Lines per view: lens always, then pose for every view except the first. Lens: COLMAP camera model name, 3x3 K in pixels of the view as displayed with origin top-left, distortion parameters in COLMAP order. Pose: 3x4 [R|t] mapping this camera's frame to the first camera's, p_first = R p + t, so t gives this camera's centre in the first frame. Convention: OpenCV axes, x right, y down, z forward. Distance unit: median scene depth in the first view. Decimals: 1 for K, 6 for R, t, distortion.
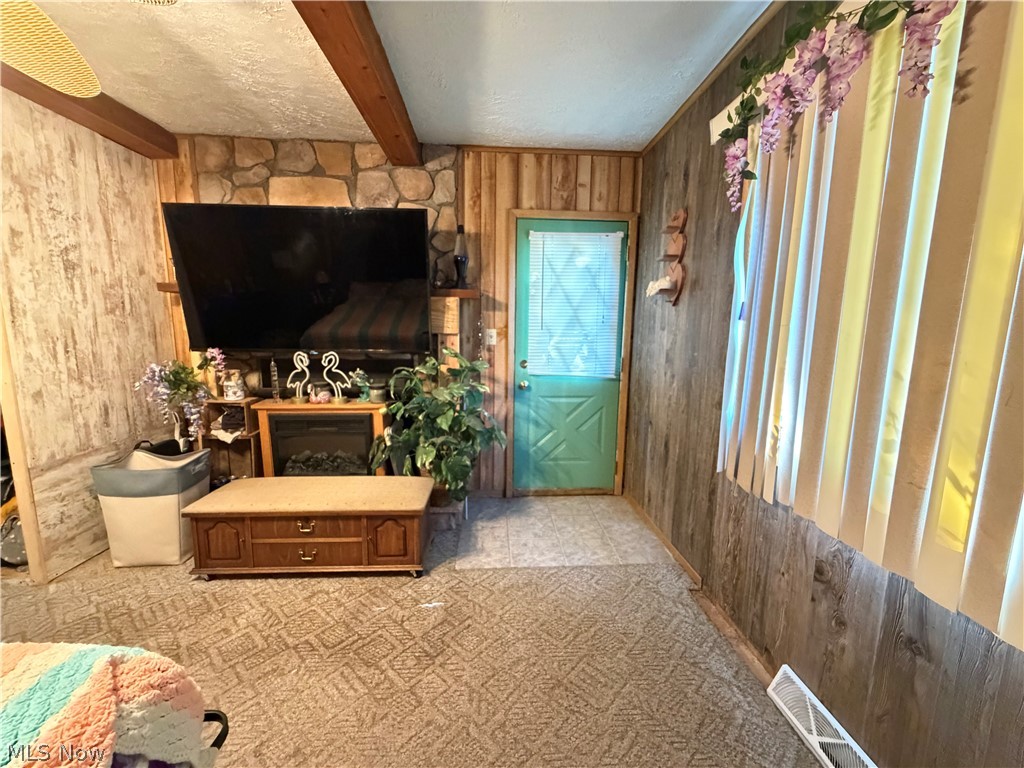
lens RADIAL K [[409.7, 0, 510.3], [0, 409.7, 382.7], [0, 0, 1]] dist [0.001465, -0.000571]
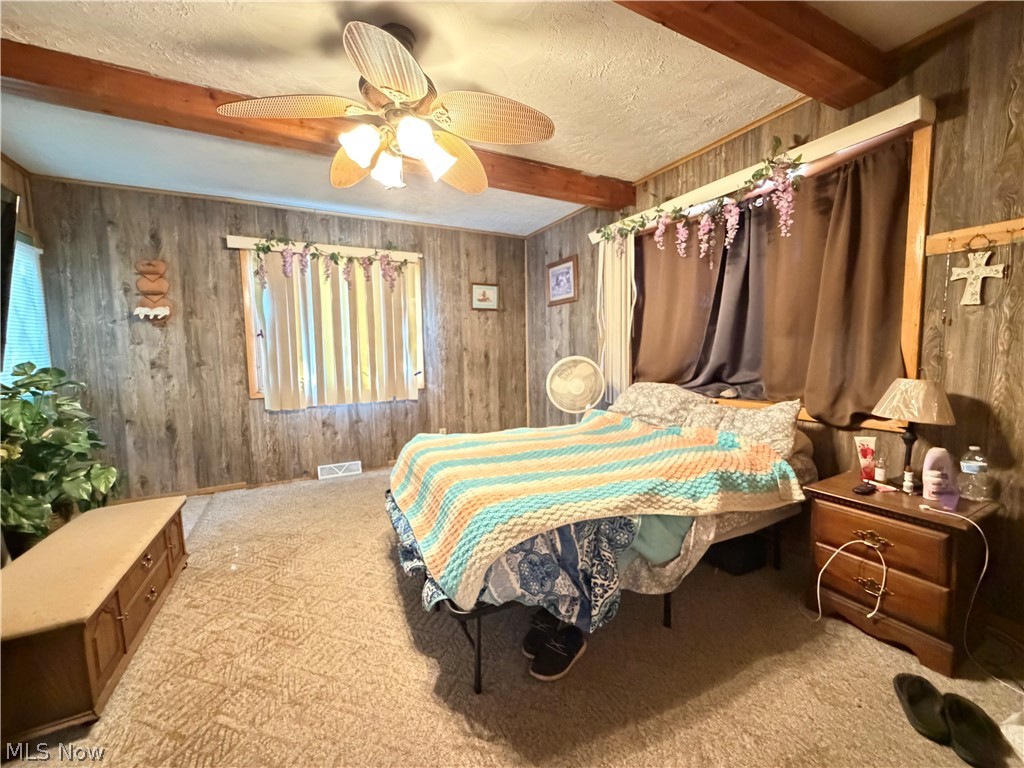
lens RADIAL K [[409.7, 0, 510.3], [0, 409.7, 382.7], [0, 0, 1]] dist [0.001465, -0.000571]
pose [[-0.412188, -0.076118, 0.907913, -2.135258], [0.138348, 0.979719, 0.144948, -0.057990], [-0.900533, 0.185354, -0.393298, 0.787442]]
